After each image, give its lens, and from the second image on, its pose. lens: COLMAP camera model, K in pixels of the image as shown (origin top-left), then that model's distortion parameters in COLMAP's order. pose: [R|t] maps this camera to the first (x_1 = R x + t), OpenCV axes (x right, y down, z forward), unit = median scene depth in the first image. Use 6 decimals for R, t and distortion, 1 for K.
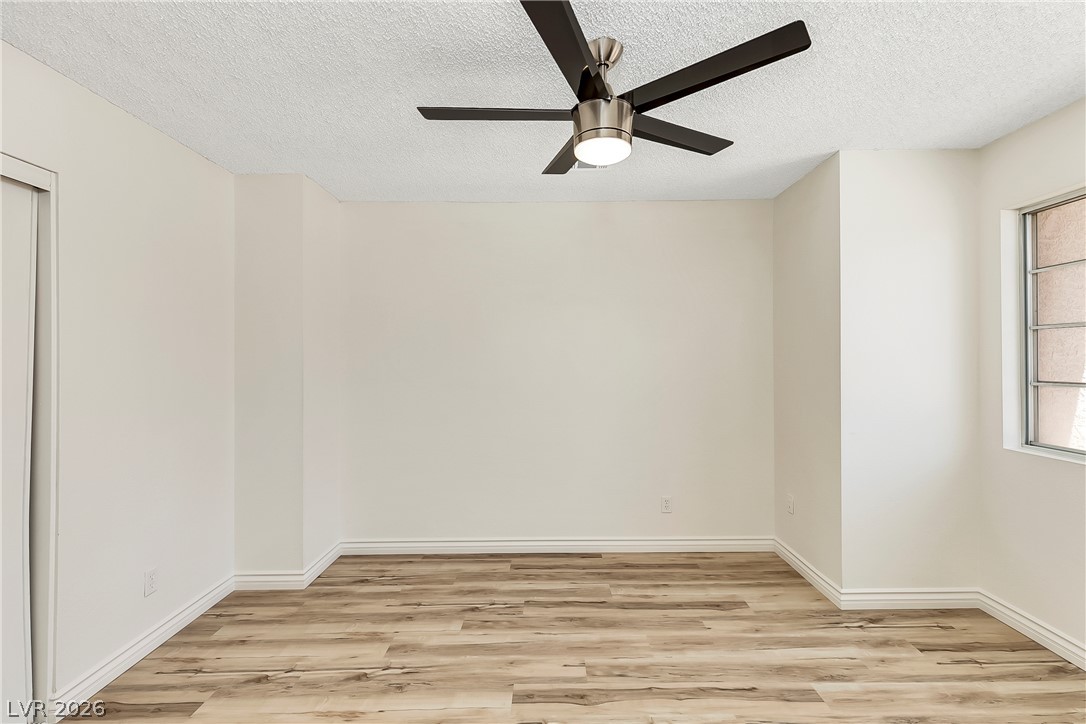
lens RADIAL K [[496.1, 0, 550.0], [0, 496.1, 362.8], [0, 0, 1]] dist [0.009639, -0.000347]
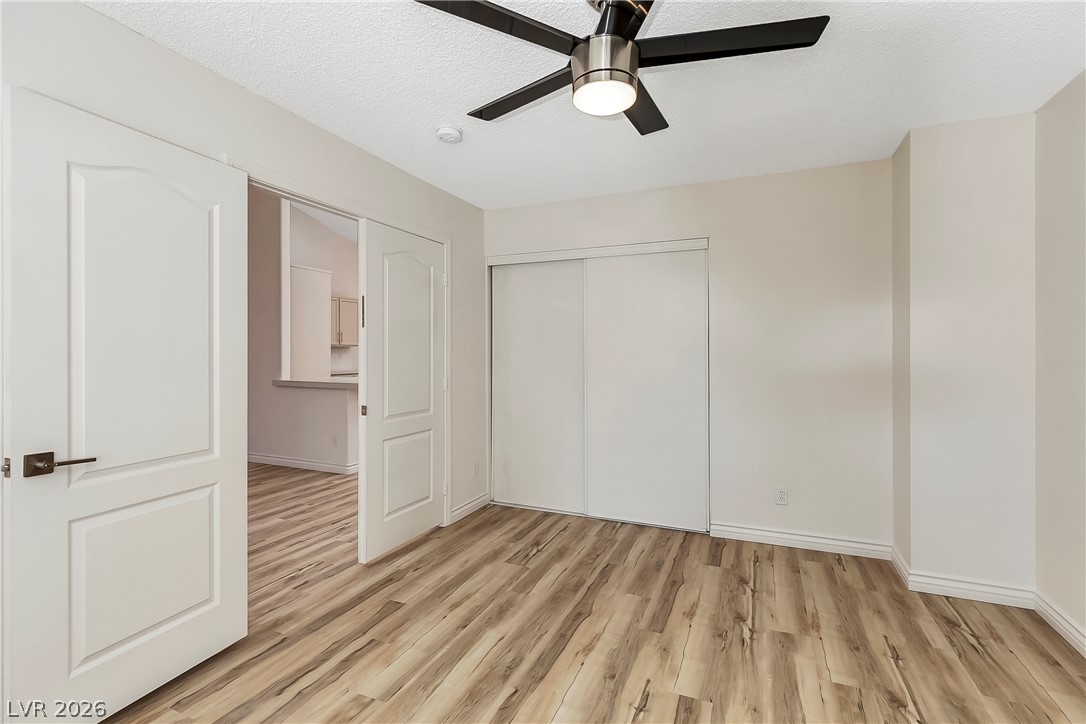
lens RADIAL K [[496.1, 0, 550.0], [0, 496.1, 362.8], [0, 0, 1]] dist [0.009639, -0.000347]
pose [[-0.383575, 0.030787, -0.922997, 0.652534], [-0.004865, 0.999363, 0.035356, 0.019694], [0.923497, 0.018052, -0.383180, 0.846555]]
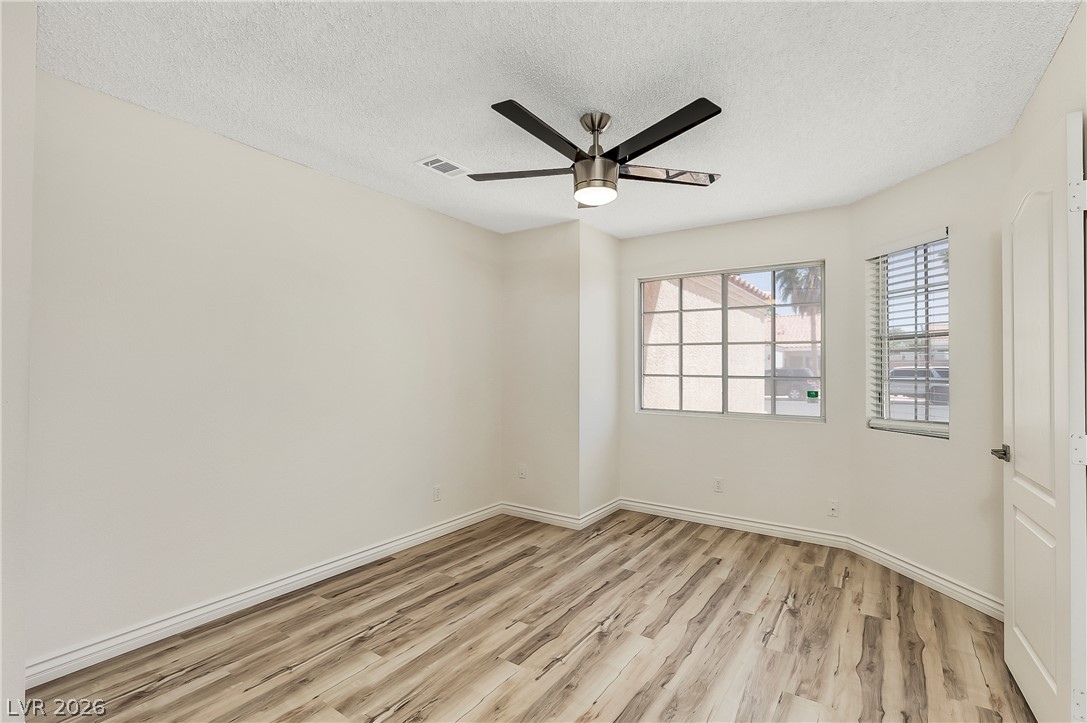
lens RADIAL K [[511.4, 0, 543.5], [0, 511.4, 361.5], [0, 0, 1]] dist [0.003056, -0.000218]
pose [[0.564391, 0.018840, 0.825292, -0.744500], [-0.000682, 0.999750, -0.022356, 0.030837], [-0.825507, 0.012055, 0.564263, 0.234504]]
